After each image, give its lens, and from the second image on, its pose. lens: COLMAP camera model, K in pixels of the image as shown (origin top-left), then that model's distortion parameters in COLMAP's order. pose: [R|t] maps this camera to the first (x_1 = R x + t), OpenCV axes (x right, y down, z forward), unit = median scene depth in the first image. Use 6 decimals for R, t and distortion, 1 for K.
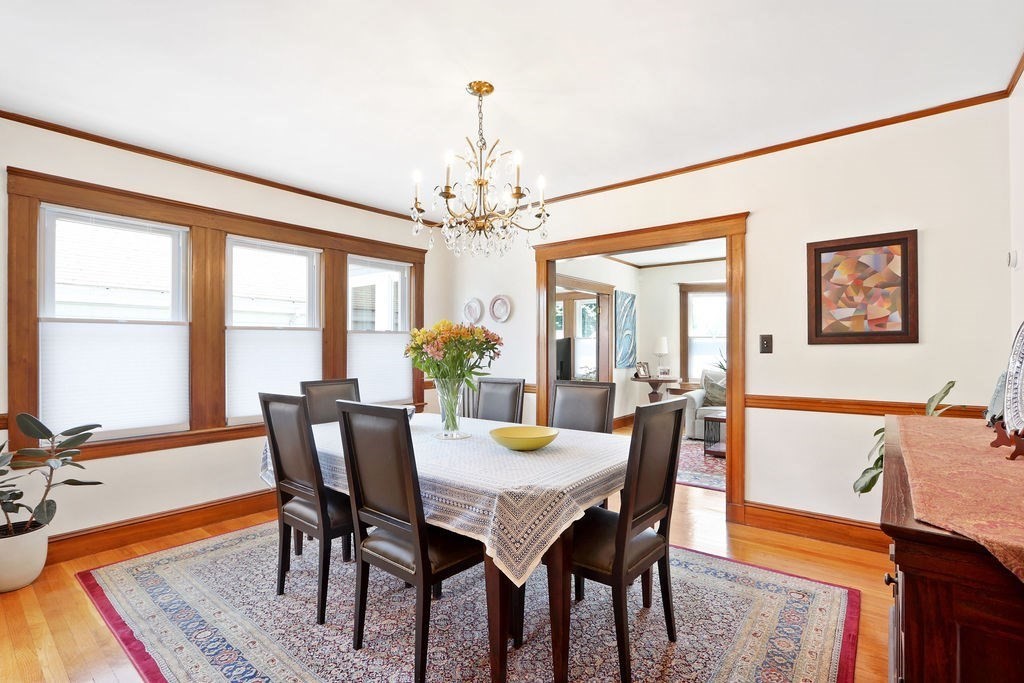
lens RADIAL K [[481.4, 0, 516.5], [0, 481.4, 340.2], [0, 0, 1]] dist [-0.009266, -0.000252]
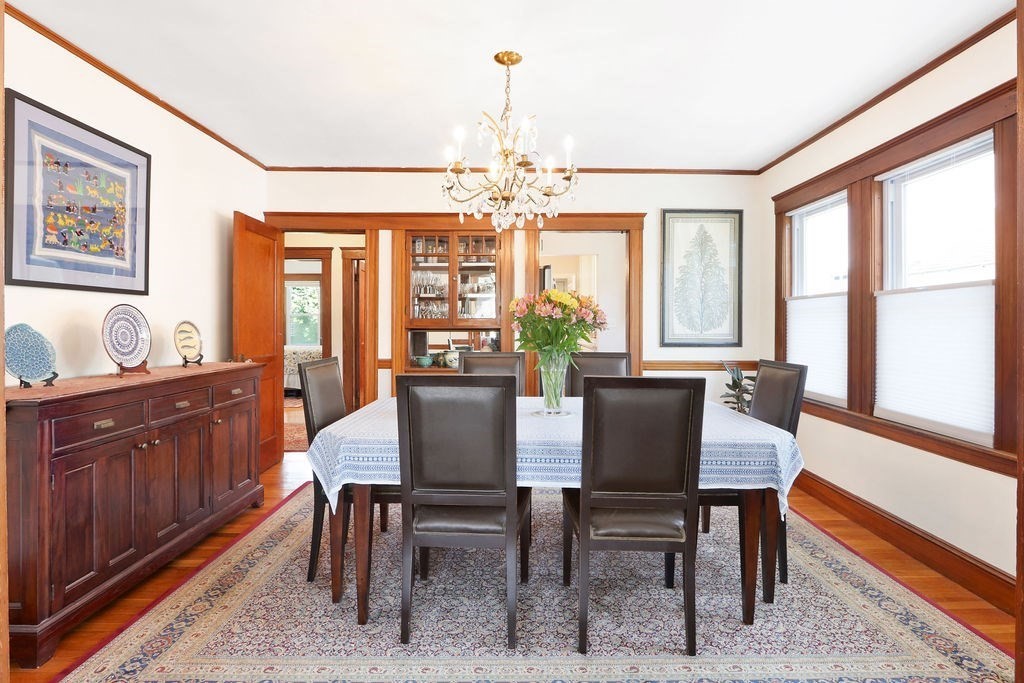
lens RADIAL K [[500.0, 0, 516.1], [0, 500.0, 321.4], [0, 0, 1]] dist [-0.003684, -0.000570]
pose [[-0.773077, 0.001431, -0.634311, 0.420995], [0.010078, 0.999899, -0.010028, 0.023146], [0.634232, -0.014145, -0.773013, 1.346161]]
